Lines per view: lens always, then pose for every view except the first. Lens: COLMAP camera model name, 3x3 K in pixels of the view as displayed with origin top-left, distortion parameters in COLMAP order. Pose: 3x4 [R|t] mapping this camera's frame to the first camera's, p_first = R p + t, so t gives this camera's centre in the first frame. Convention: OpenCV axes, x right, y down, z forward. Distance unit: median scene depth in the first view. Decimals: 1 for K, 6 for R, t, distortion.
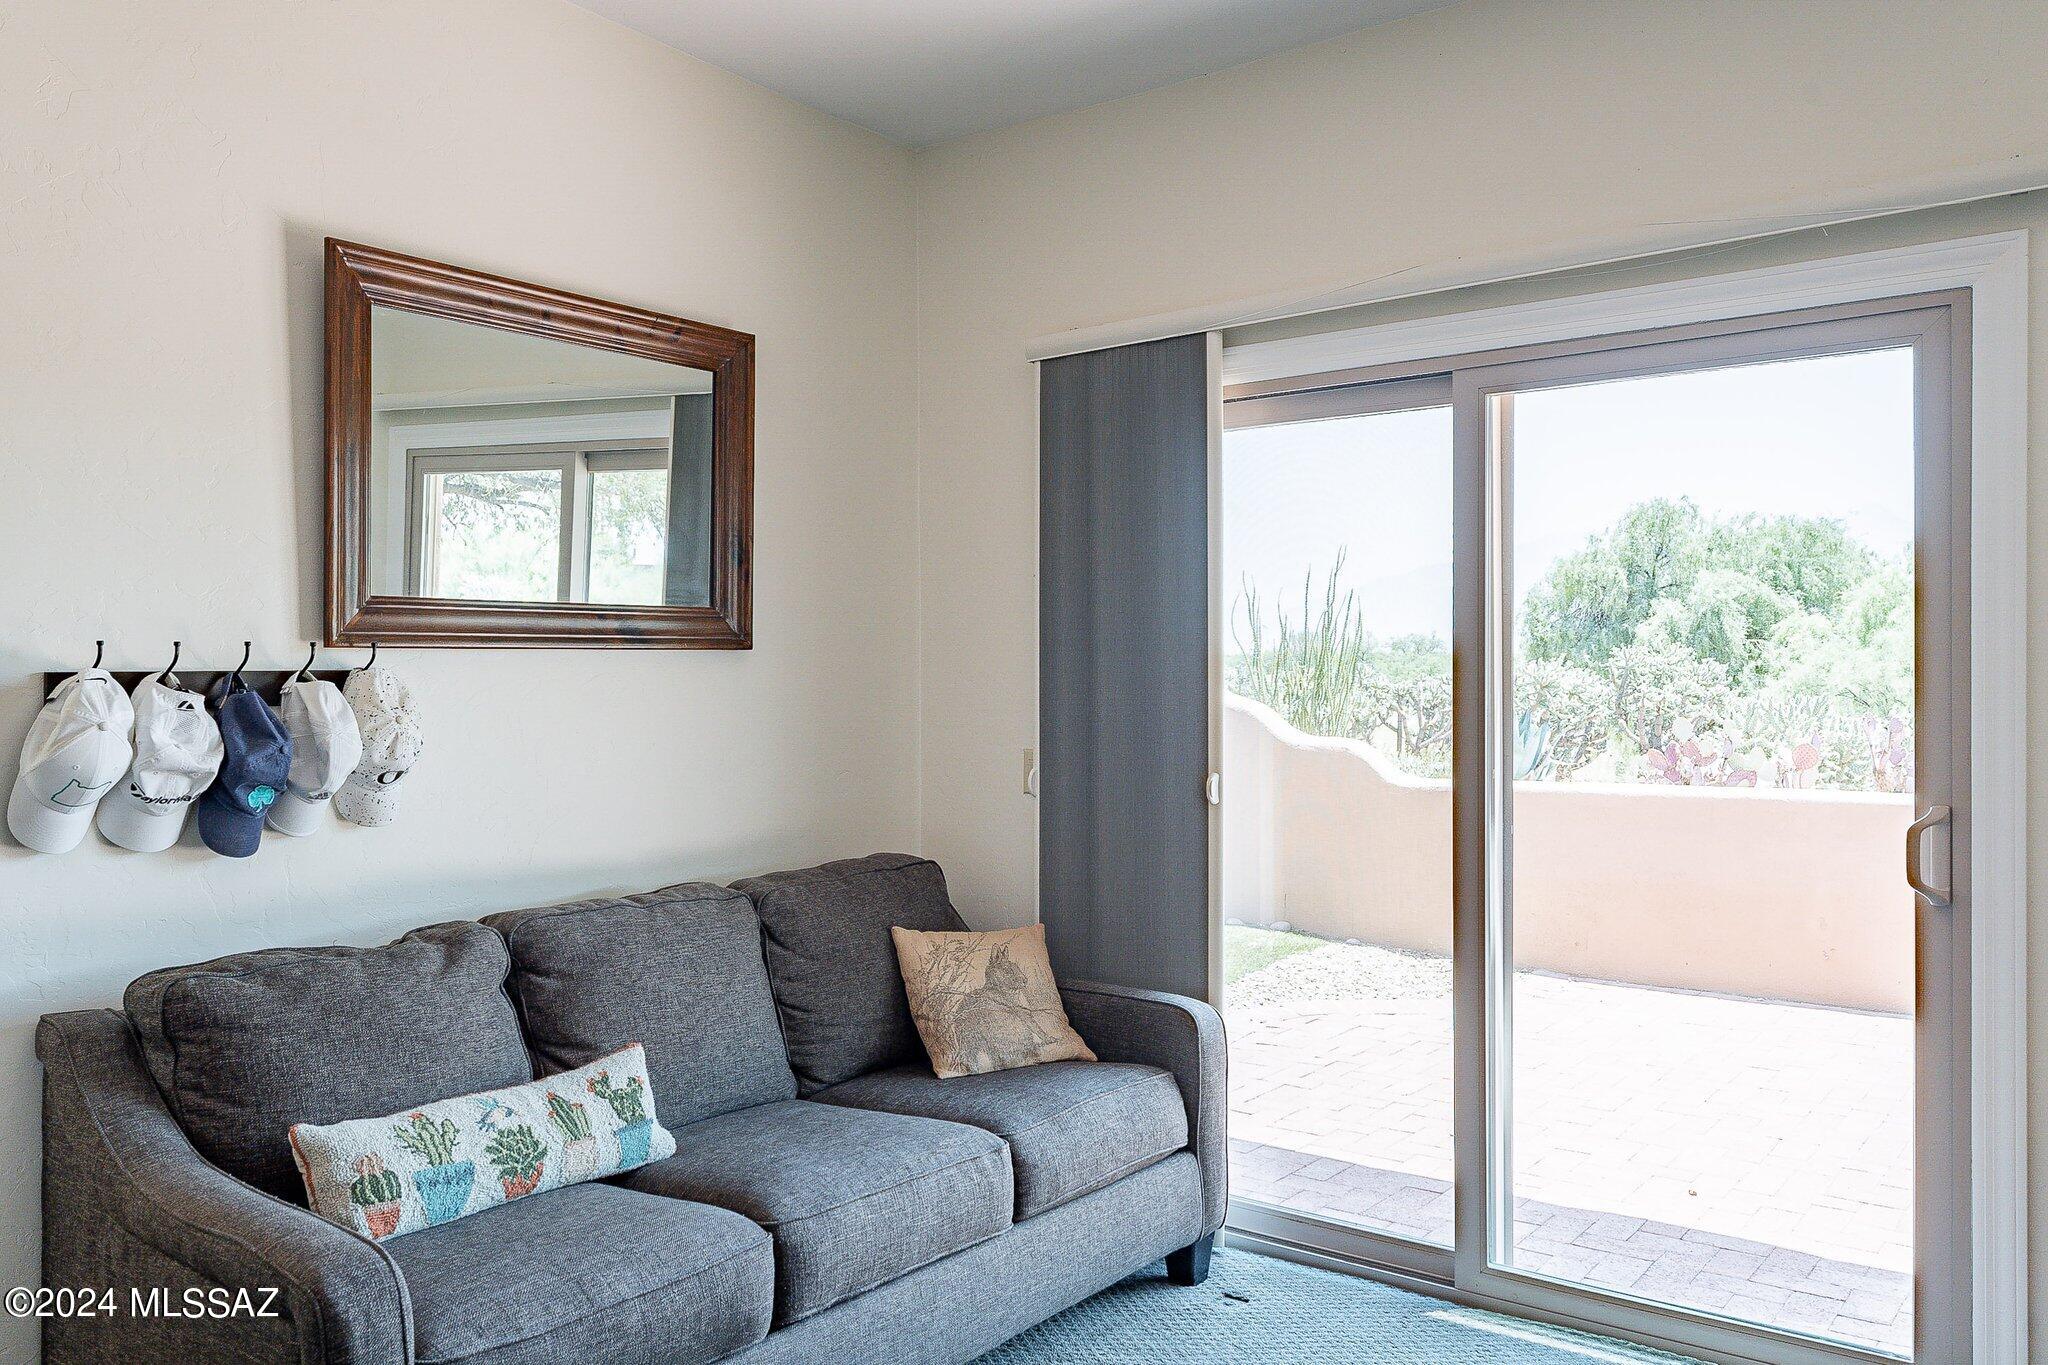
lens RADIAL K [[1506.9, 0, 1024.0], [0, 1506.9, 682.5], [0, 0, 1]] dist [-0.003949, -0.000612]
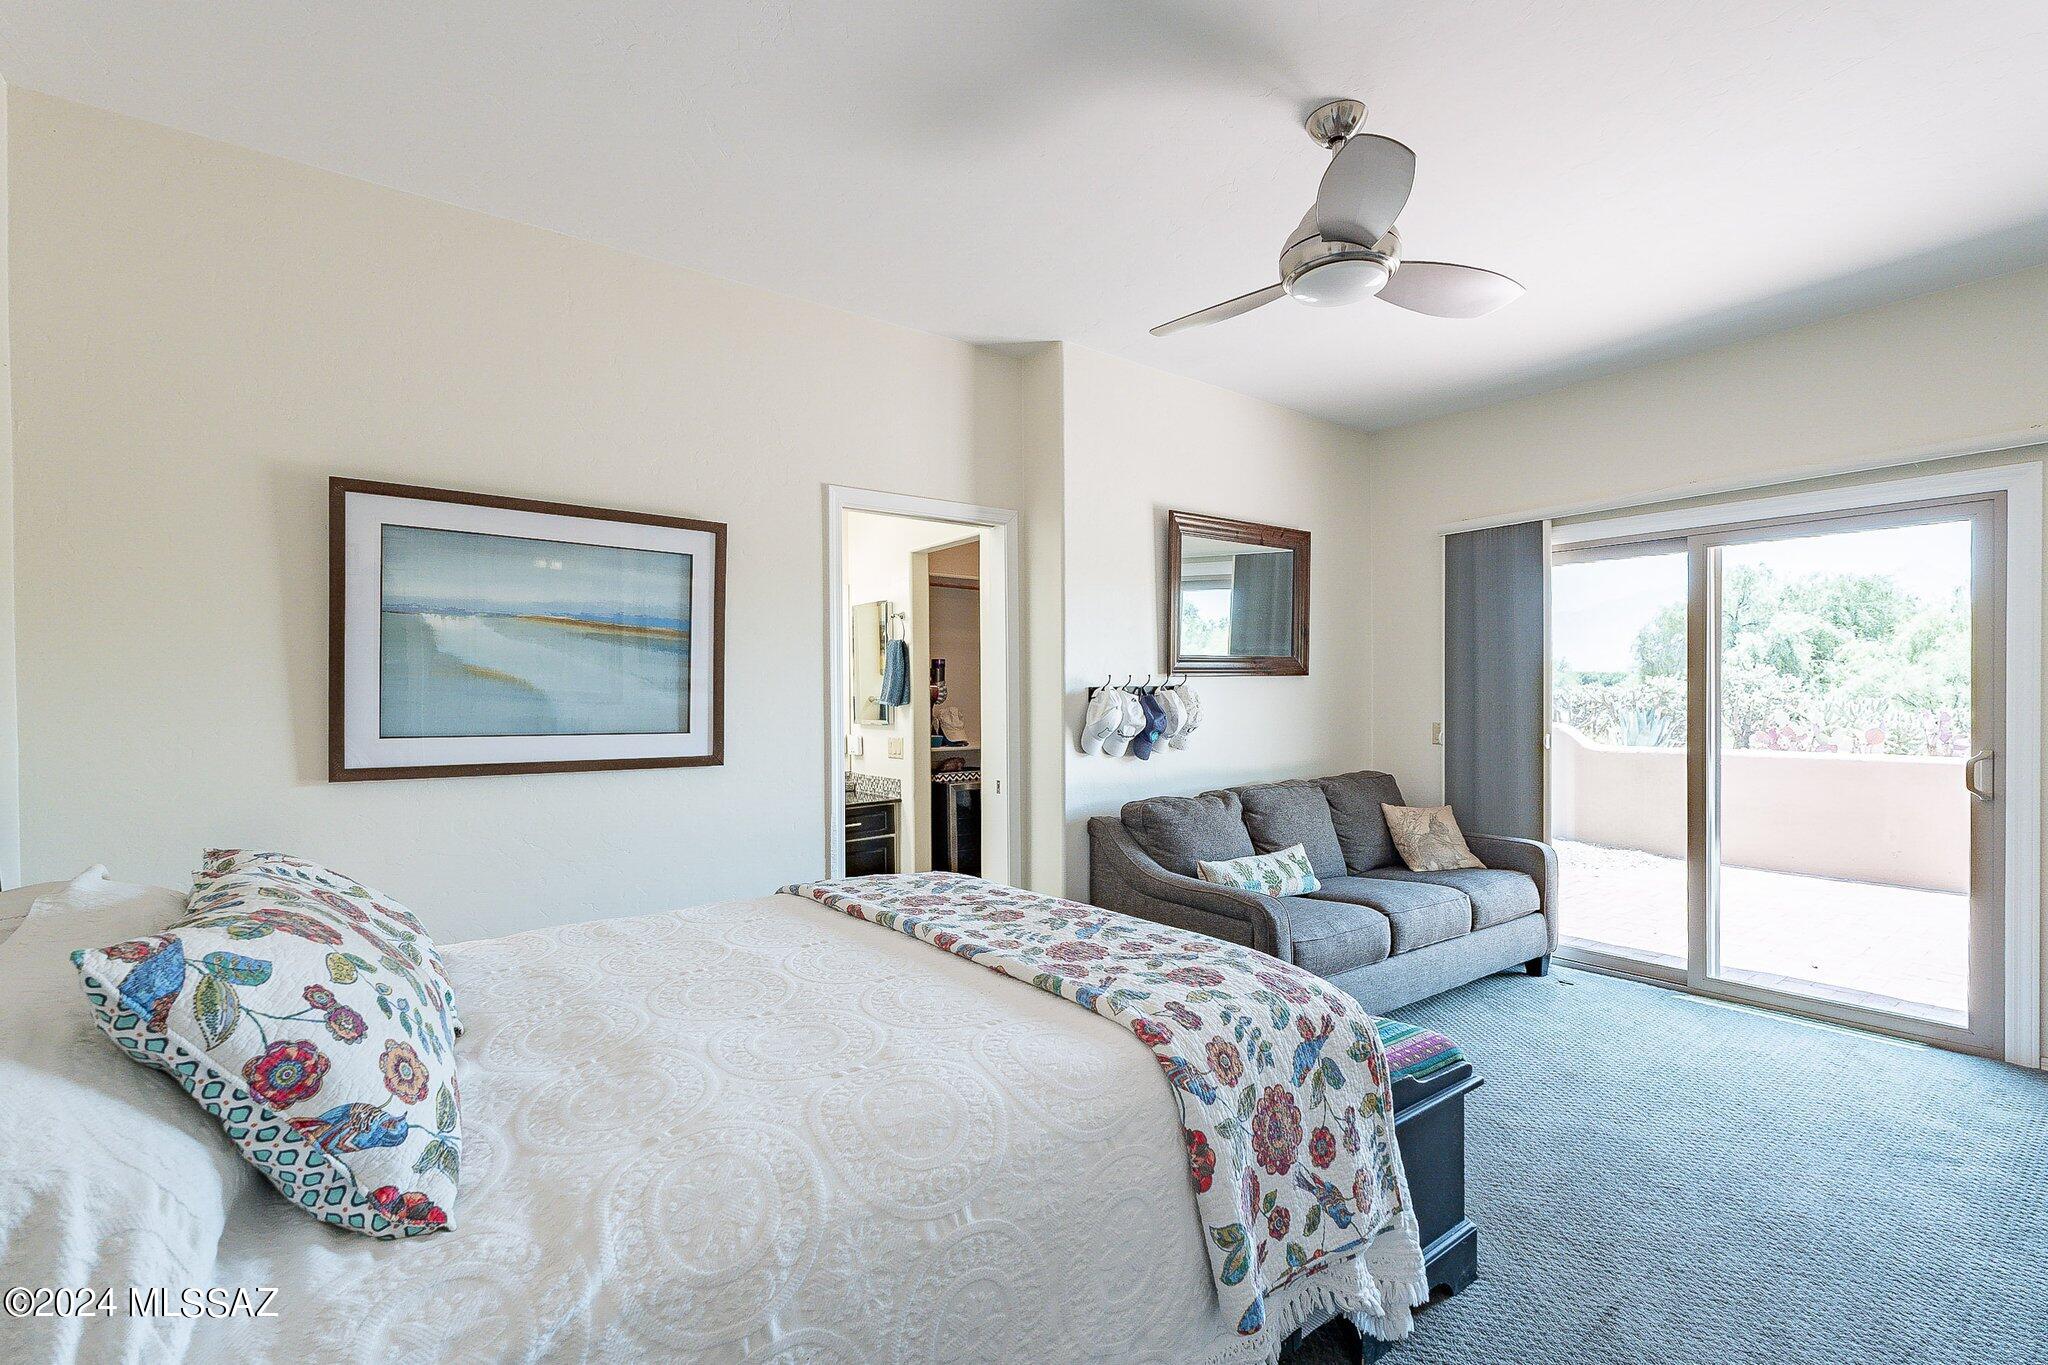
lens RADIAL K [[895.7, 0, 1018.3], [0, 895.7, 698.2], [0, 0, 1]] dist [-0.006895, -0.000030]
pose [[0.962146, -0.000627, -0.272535, -0.249085], [0.002631, 0.999972, 0.006987, 0.000943], [0.272523, -0.007440, 0.962121, -0.393154]]
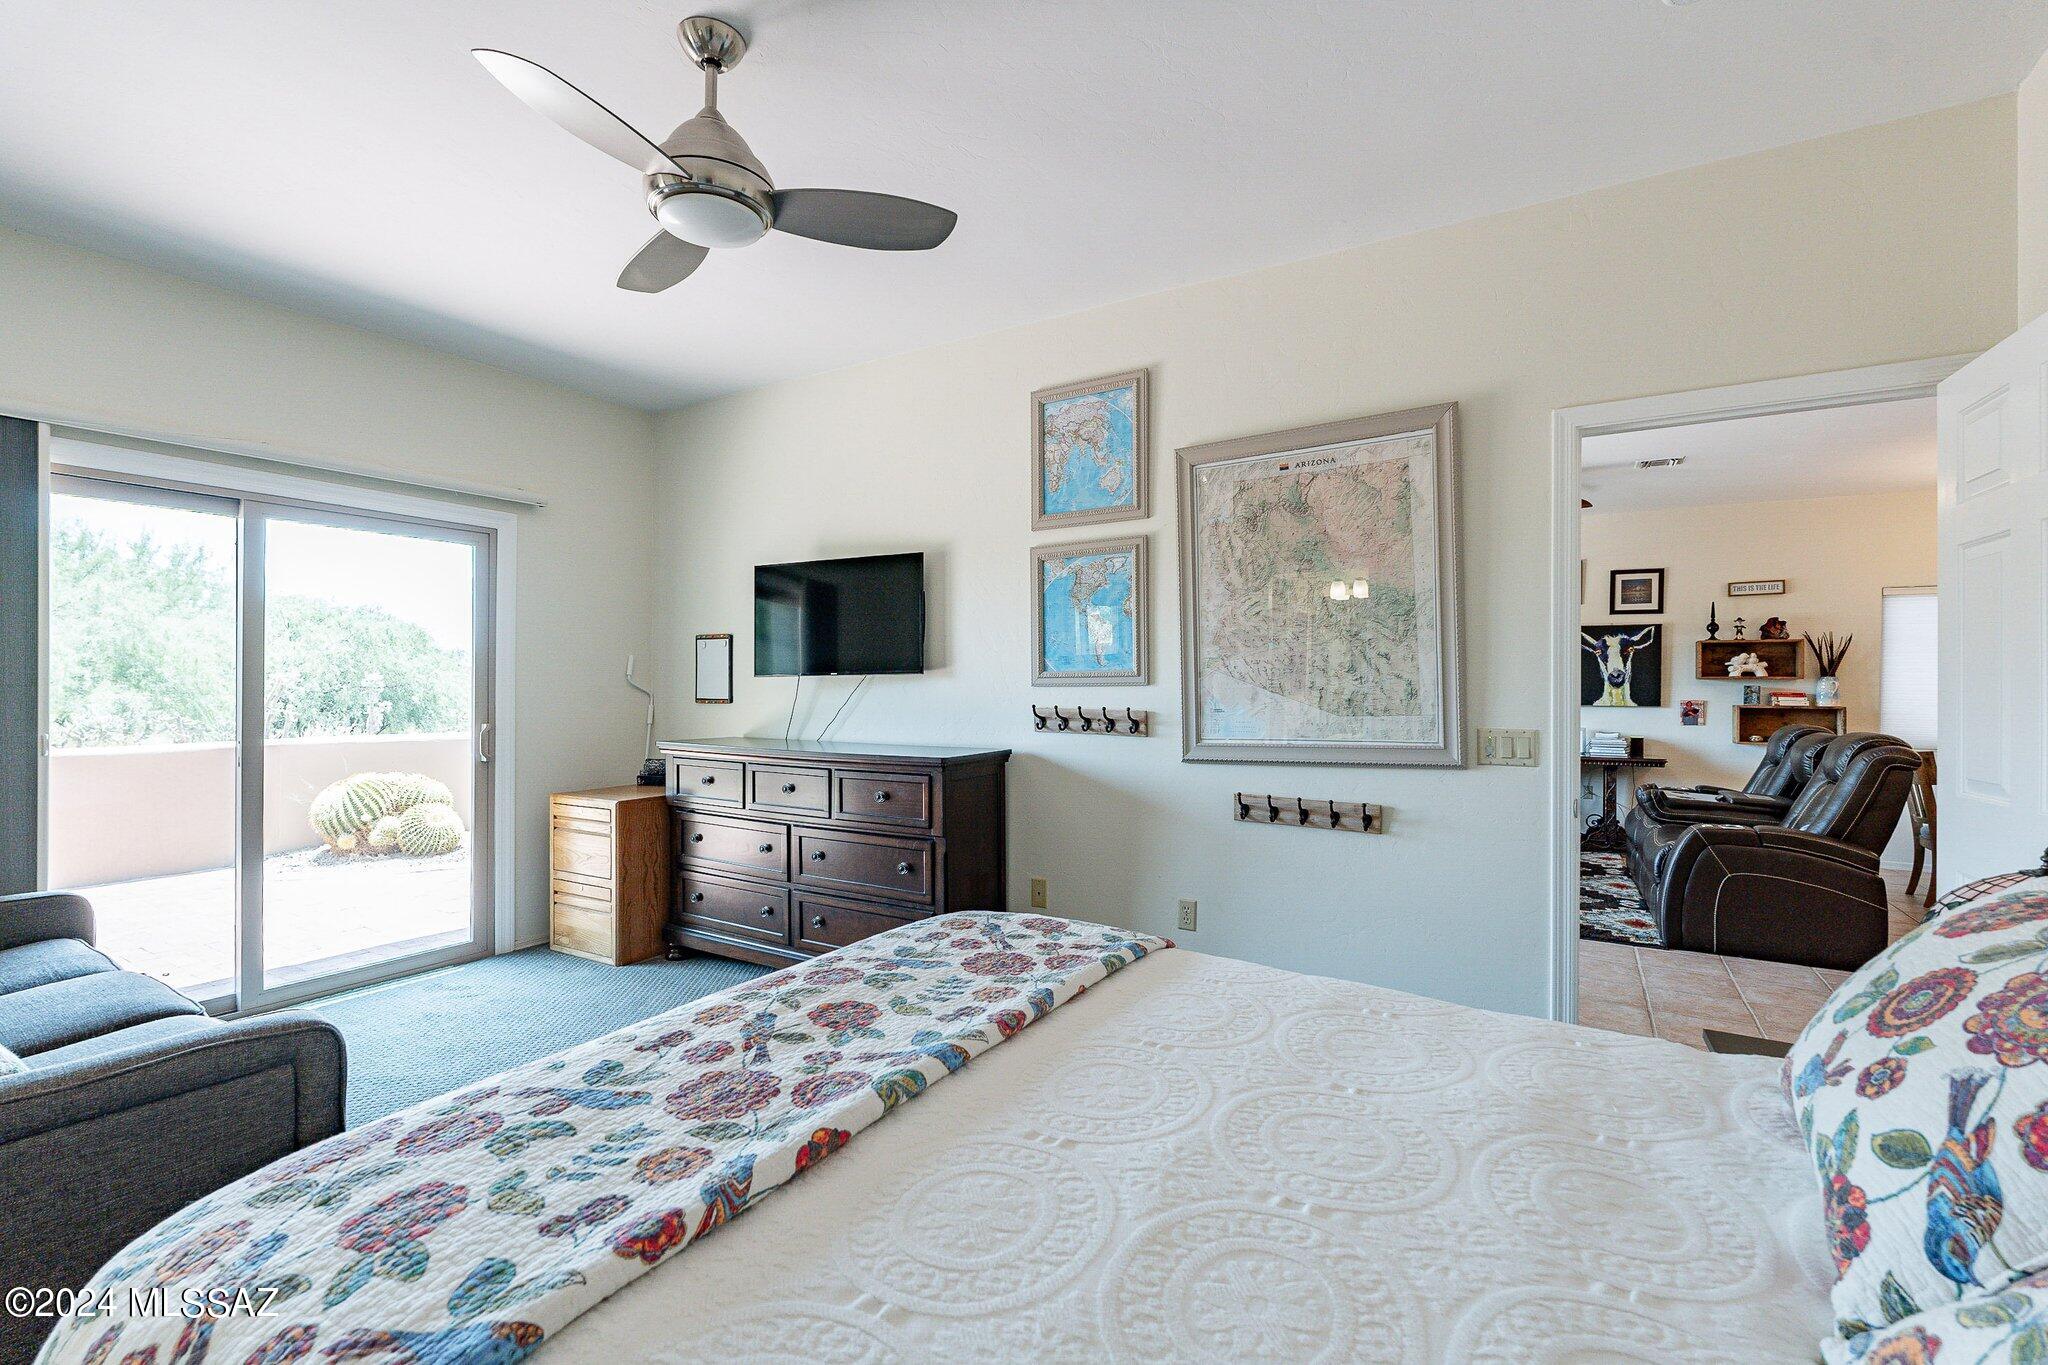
lens RADIAL K [[895.7, 0, 1018.3], [0, 895.7, 698.2], [0, 0, 1]] dist [-0.006895, -0.000030]
pose [[-0.080337, -0.010475, 0.996713, -0.825514], [-0.005751, 0.999933, 0.010045, 0.014035], [-0.996751, -0.004925, -0.080392, 0.160454]]
